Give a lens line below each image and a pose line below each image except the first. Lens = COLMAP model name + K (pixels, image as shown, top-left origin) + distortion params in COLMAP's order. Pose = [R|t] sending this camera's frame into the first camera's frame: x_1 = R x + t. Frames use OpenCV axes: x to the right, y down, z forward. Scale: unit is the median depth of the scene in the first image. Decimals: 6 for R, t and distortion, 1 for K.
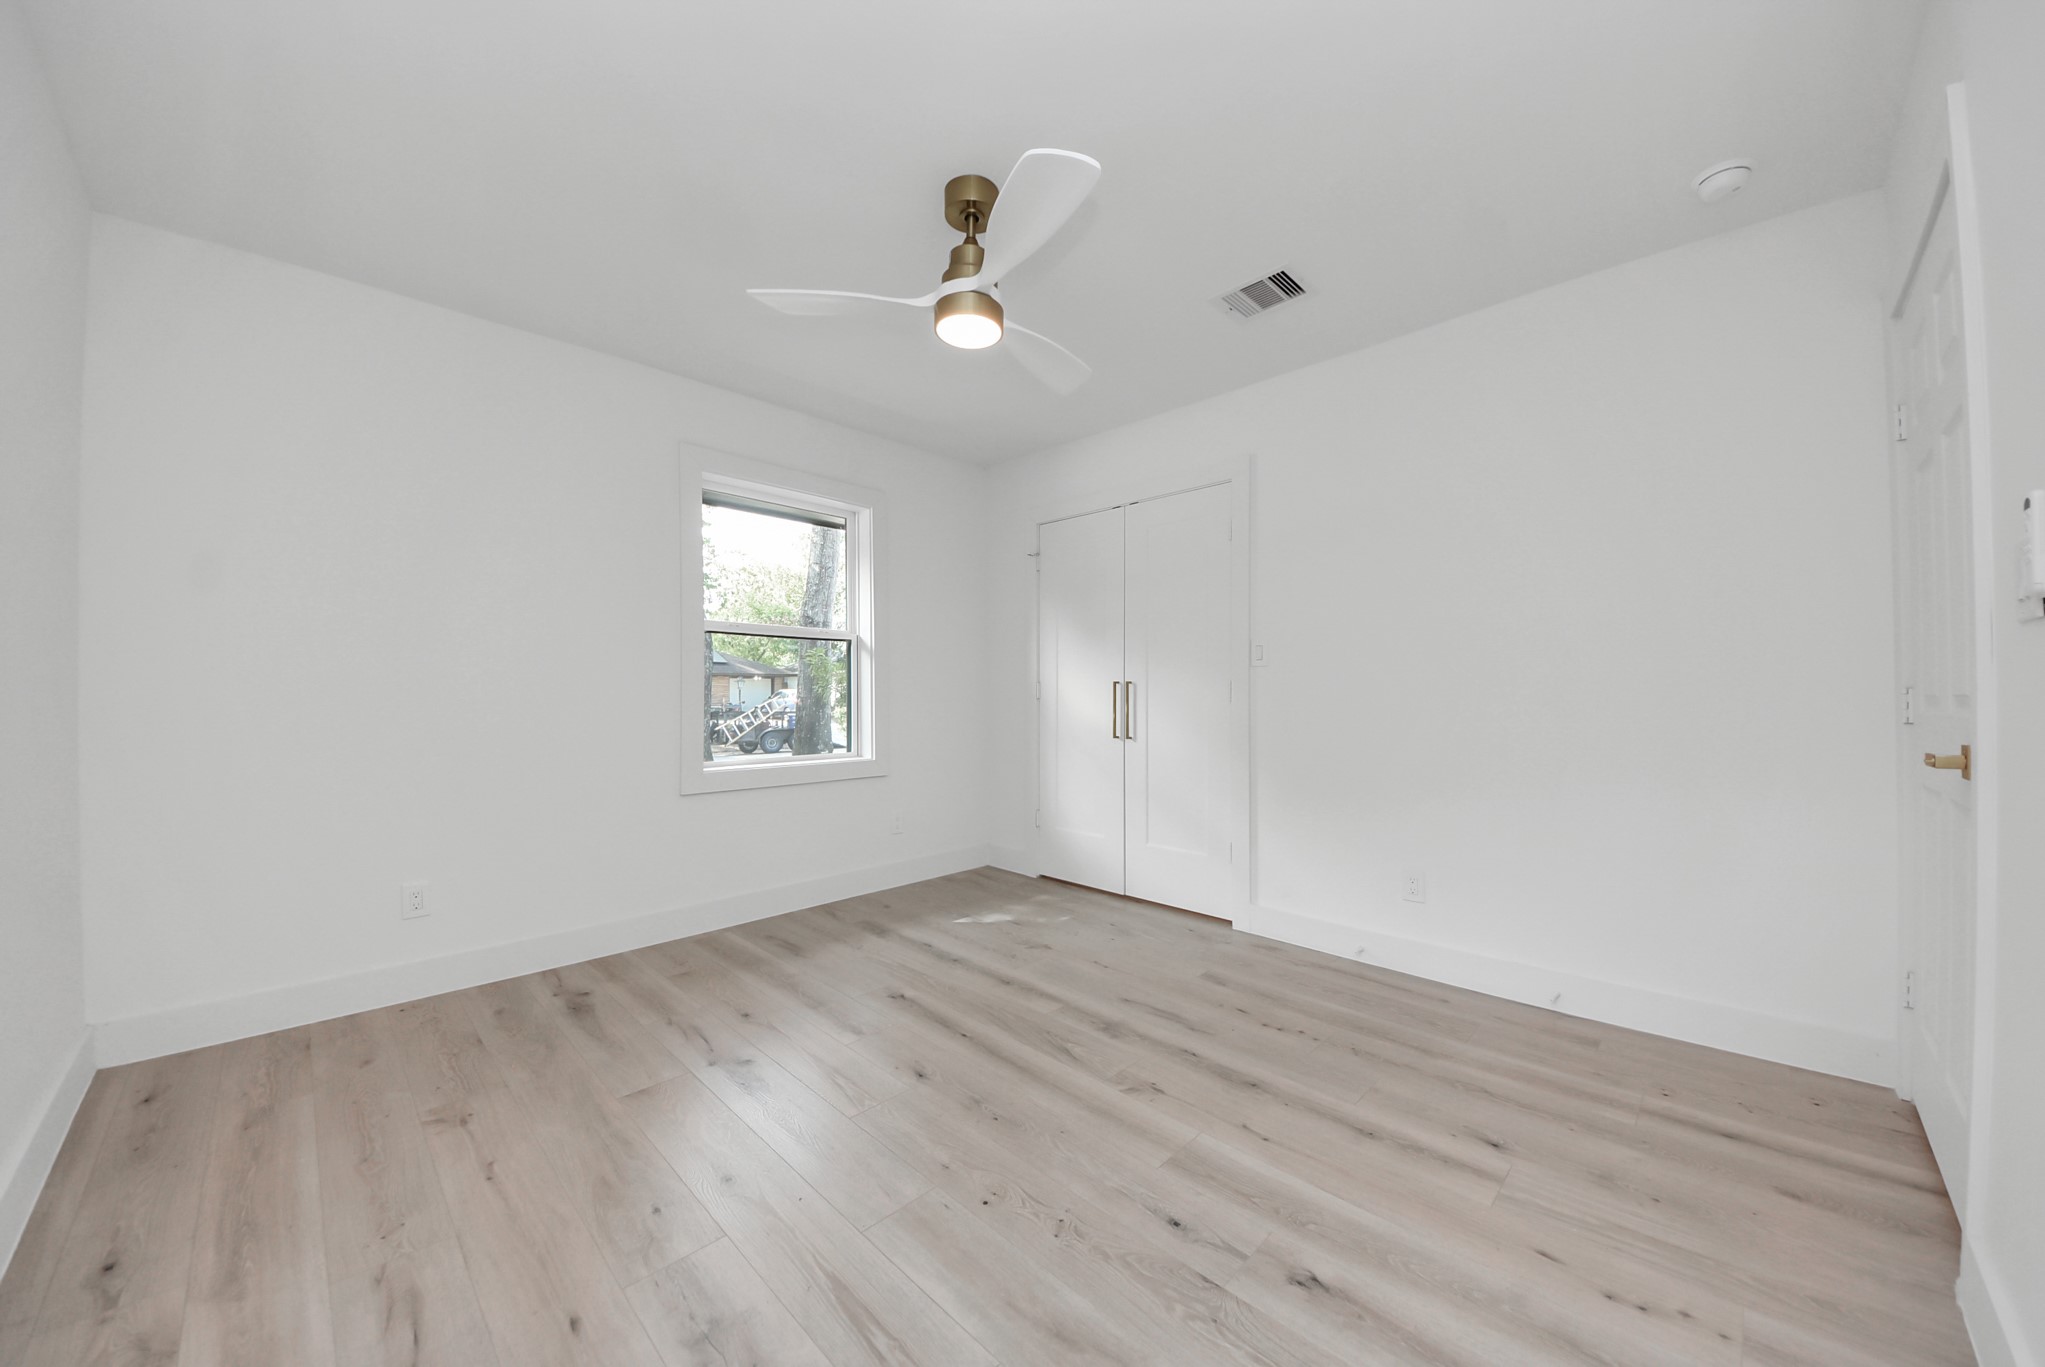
lens RADIAL K [[738.6, 0, 1022.5], [0, 738.6, 683.5], [0, 0, 1]] dist [0.000724, -0.004363]
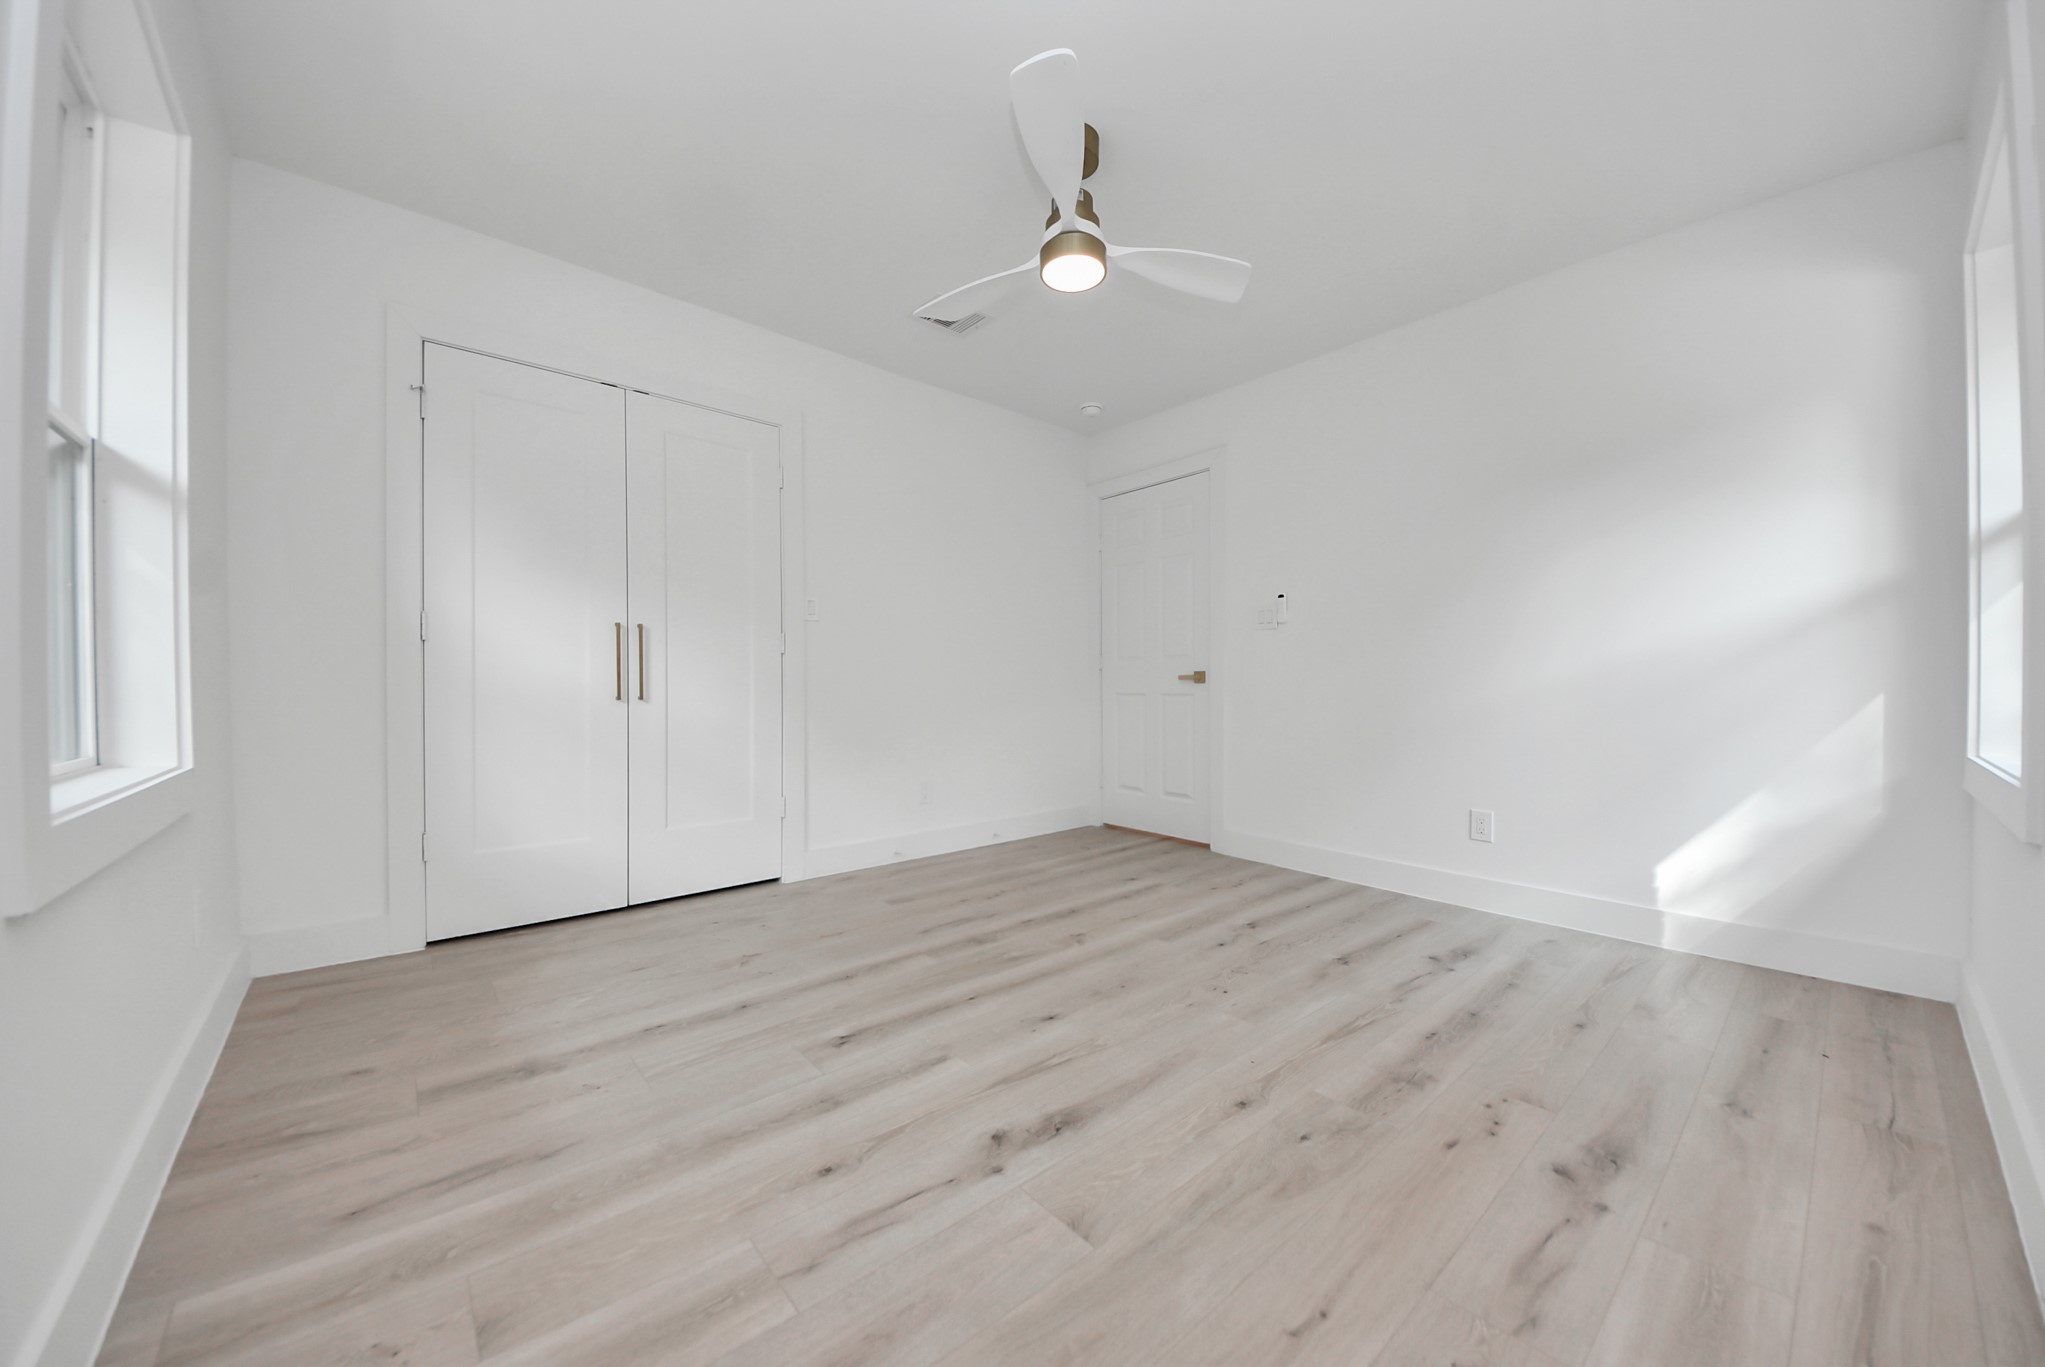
lens RADIAL K [[748.7, 0, 1062.8], [0, 748.7, 688.9], [0, 0, 1]] dist [0.016933, -0.015752]
pose [[0.040467, -0.010093, 0.999130, -1.011220], [0.006221, 0.999932, 0.009849, 0.099818], [-0.999162, 0.005817, 0.040527, 0.883868]]
